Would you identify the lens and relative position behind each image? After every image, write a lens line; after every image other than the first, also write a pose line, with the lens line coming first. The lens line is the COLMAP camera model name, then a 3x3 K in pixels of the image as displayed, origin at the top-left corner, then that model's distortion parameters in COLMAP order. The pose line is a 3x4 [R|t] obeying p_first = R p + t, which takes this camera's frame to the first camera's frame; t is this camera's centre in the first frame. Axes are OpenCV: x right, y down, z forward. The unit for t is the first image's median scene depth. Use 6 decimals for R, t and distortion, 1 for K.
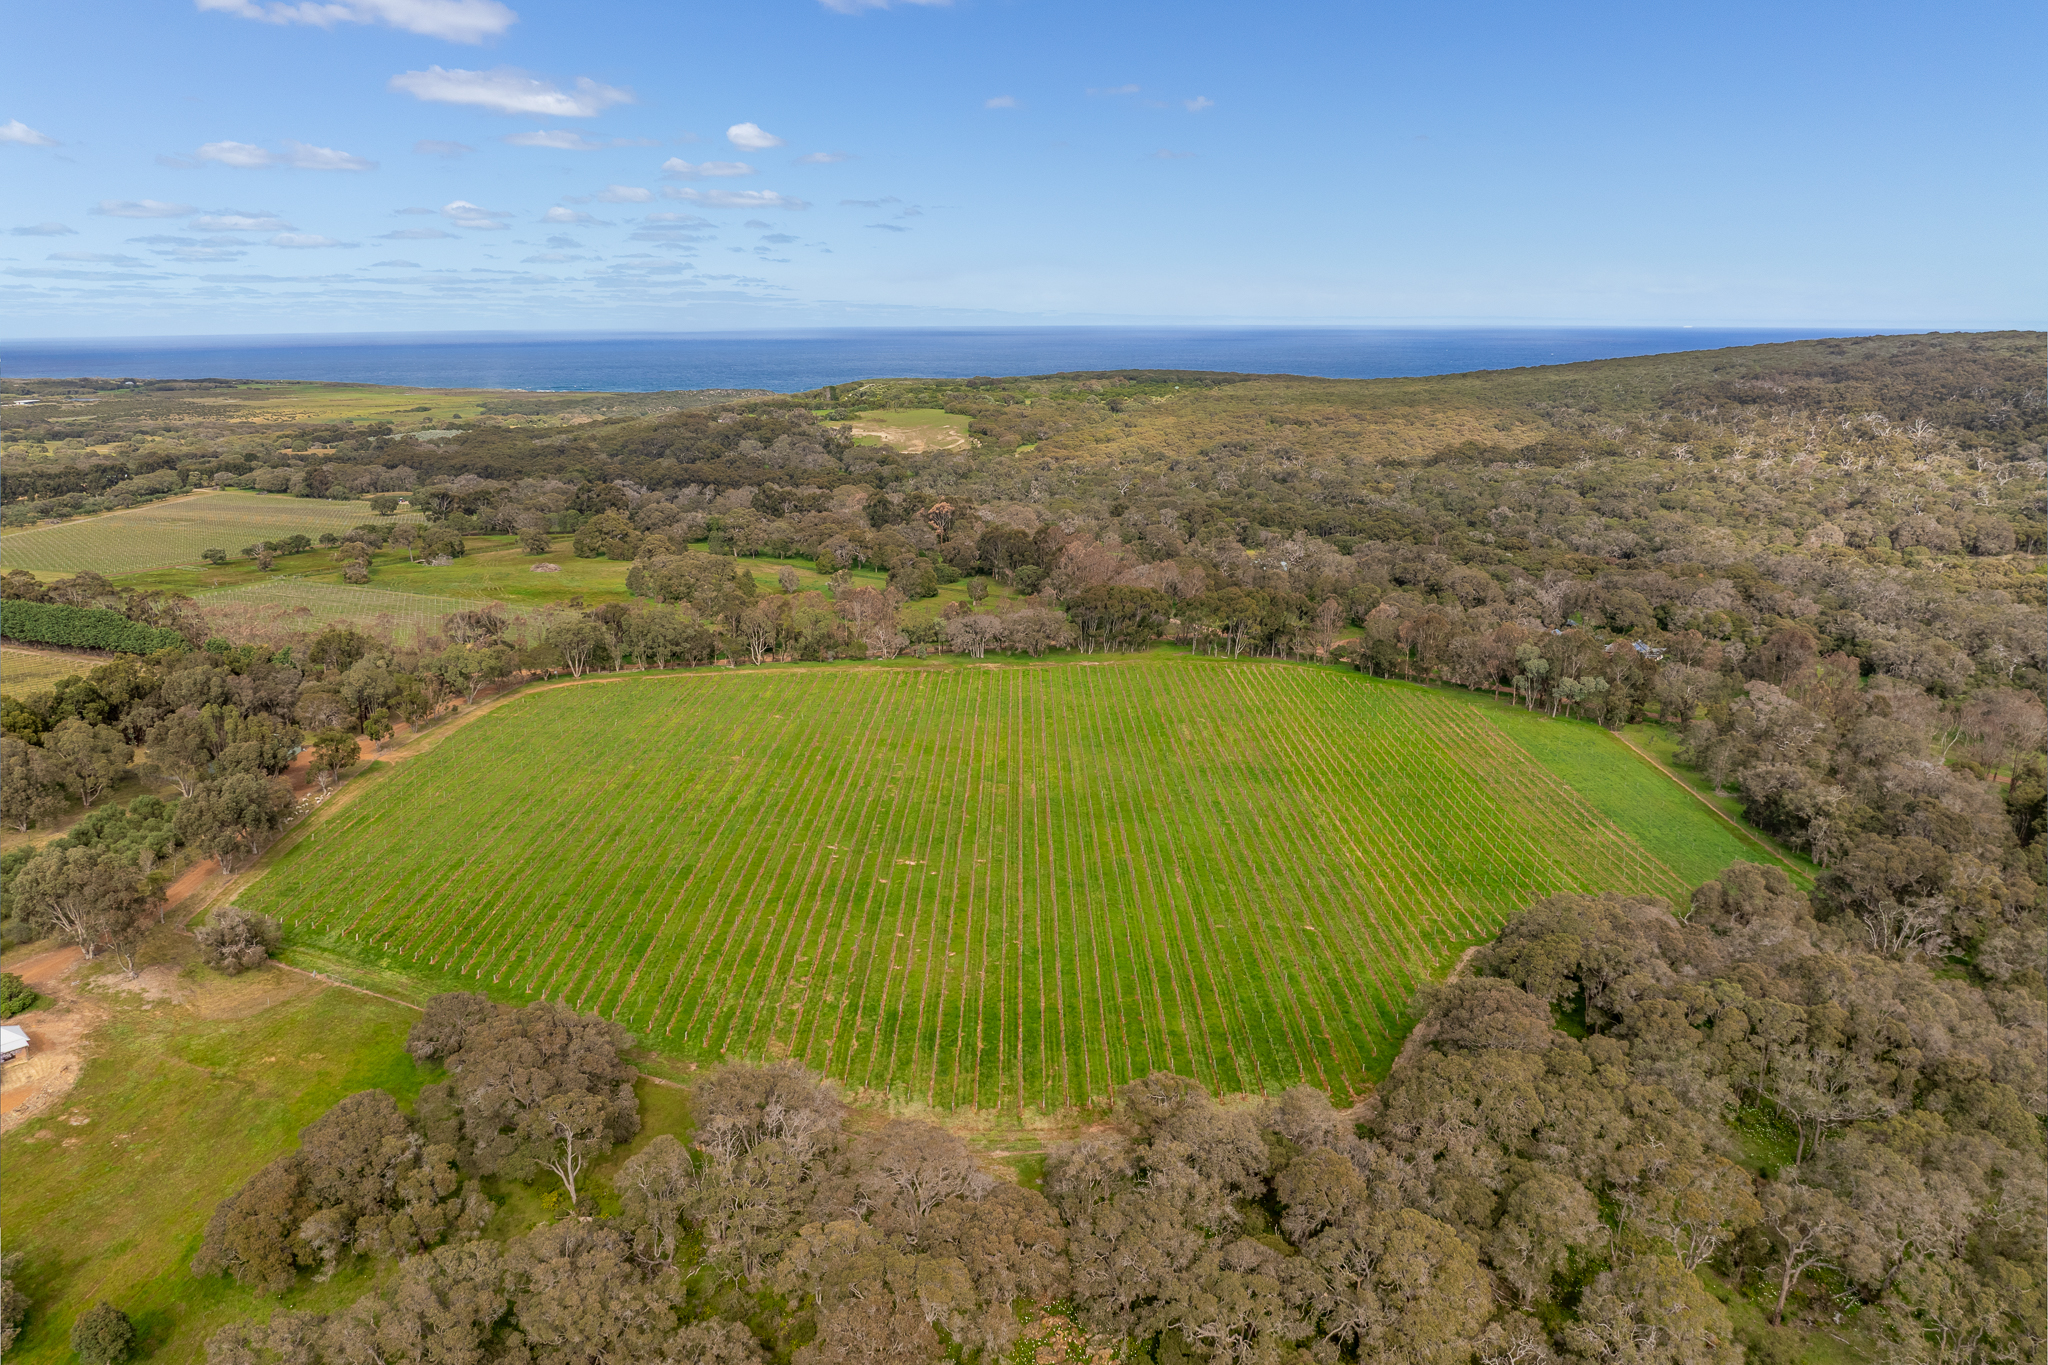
lens RADIAL K [[1407.4, 0, 1024.0], [0, 1407.4, 682.5], [0, 0, 1]] dist [-0.035706, 0.000941]
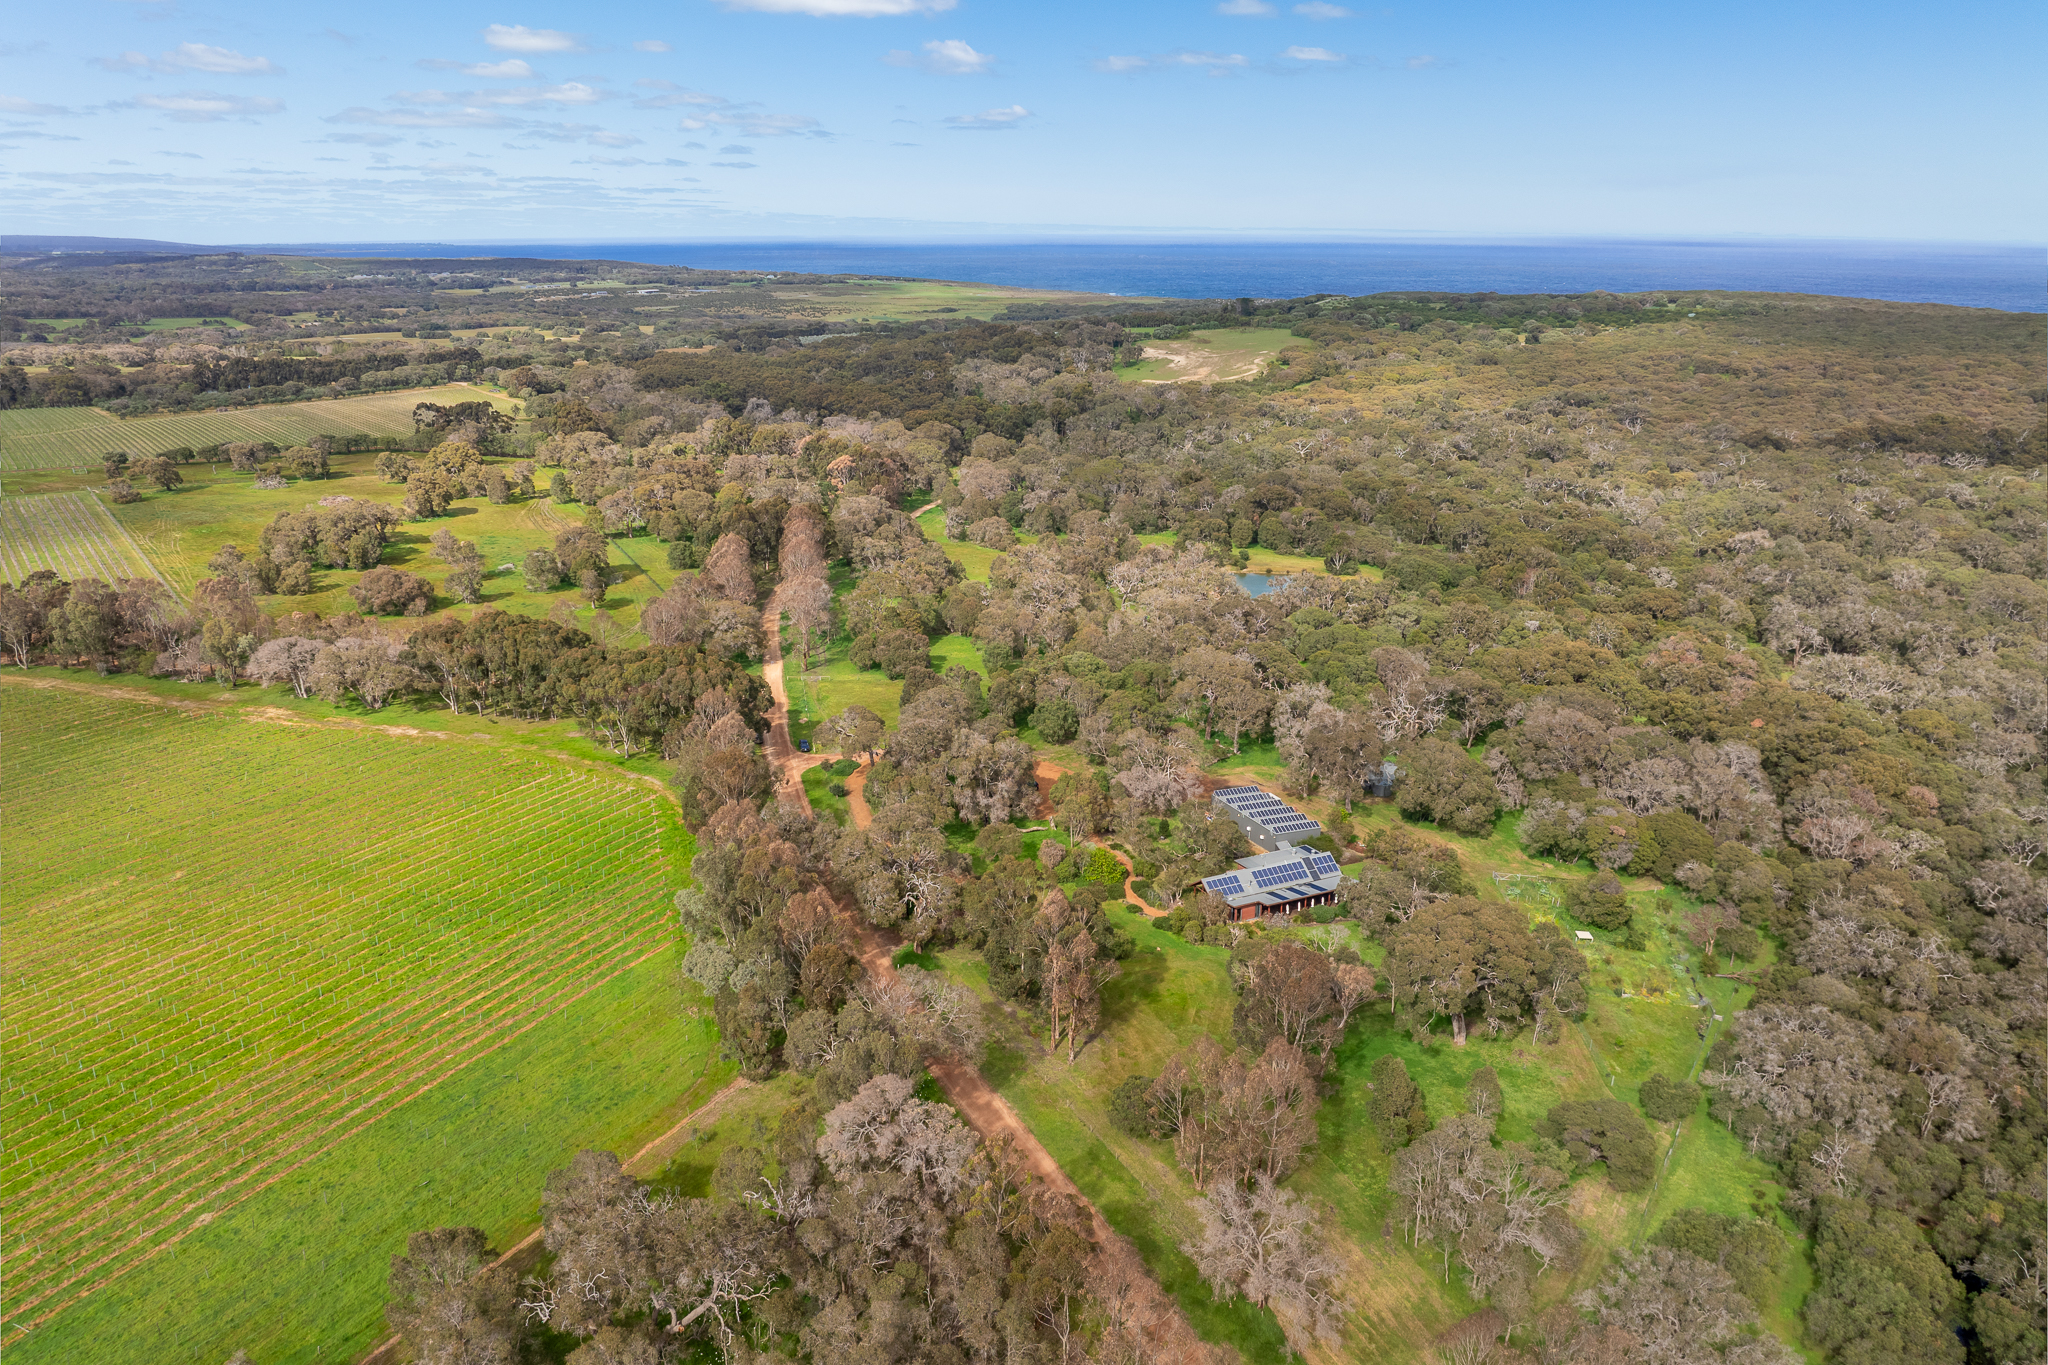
lens RADIAL K [[1406.6, 0, 982.8], [0, 1406.6, 681.2], [0, 0, 1]] dist [-0.000455, -0.075520]
pose [[0.860258, 0.153918, -0.486072, 0.364242], [-0.123382, 0.987855, 0.094447, -0.080823], [0.494706, -0.021276, 0.868800, 0.331350]]
